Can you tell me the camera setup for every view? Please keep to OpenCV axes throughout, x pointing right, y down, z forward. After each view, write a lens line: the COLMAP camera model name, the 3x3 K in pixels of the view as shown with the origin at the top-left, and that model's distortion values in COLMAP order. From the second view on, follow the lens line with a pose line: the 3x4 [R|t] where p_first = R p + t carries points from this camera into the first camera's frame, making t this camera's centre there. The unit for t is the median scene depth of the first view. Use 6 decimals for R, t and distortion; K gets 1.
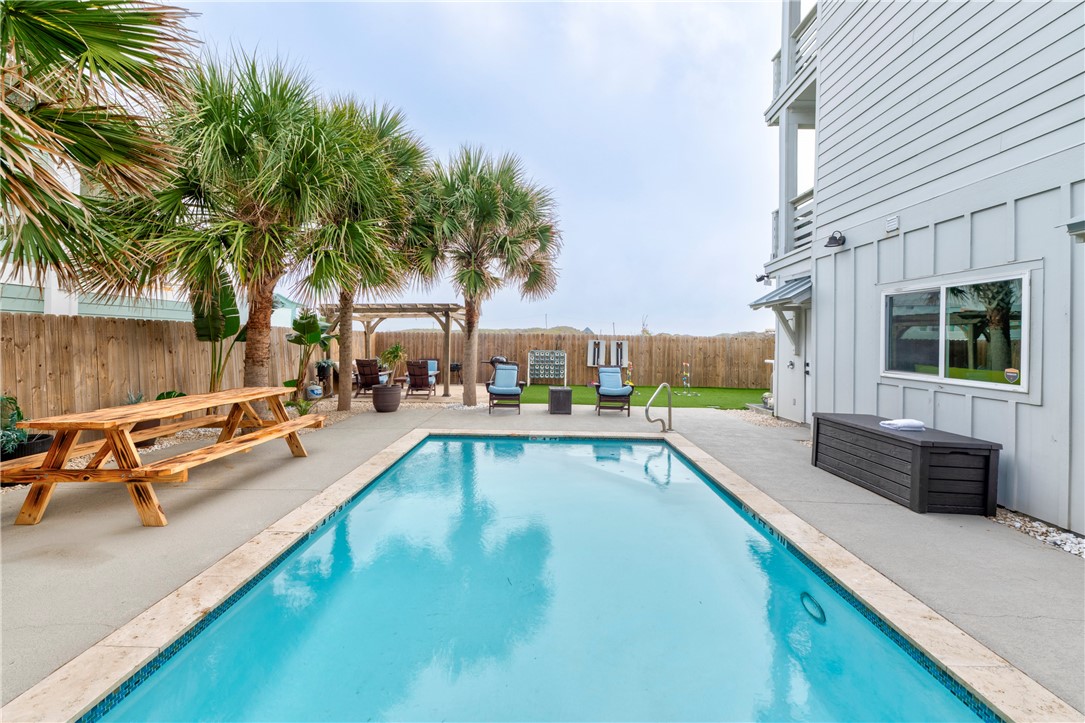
lens RADIAL K [[431.1, 0, 548.4], [0, 431.1, 342.5], [0, 0, 1]] dist [-0.000115, -0.000047]
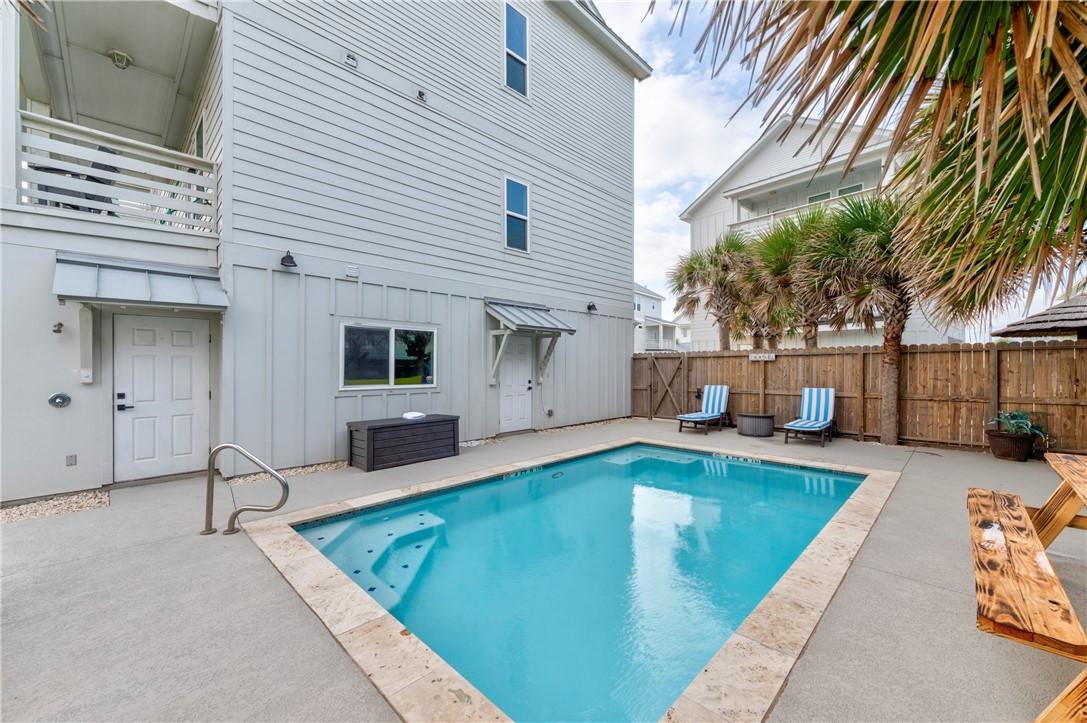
lens RADIAL K [[432.3, 0, 545.3], [0, 432.3, 363.0], [0, 0, 1]] dist [0.001058, 0.000029]
pose [[-0.708192, -0.008740, 0.705966, -0.617003], [-0.005010, 0.999960, 0.007354, -0.015075], [-0.706002, 0.001671, -0.708208, 1.758251]]
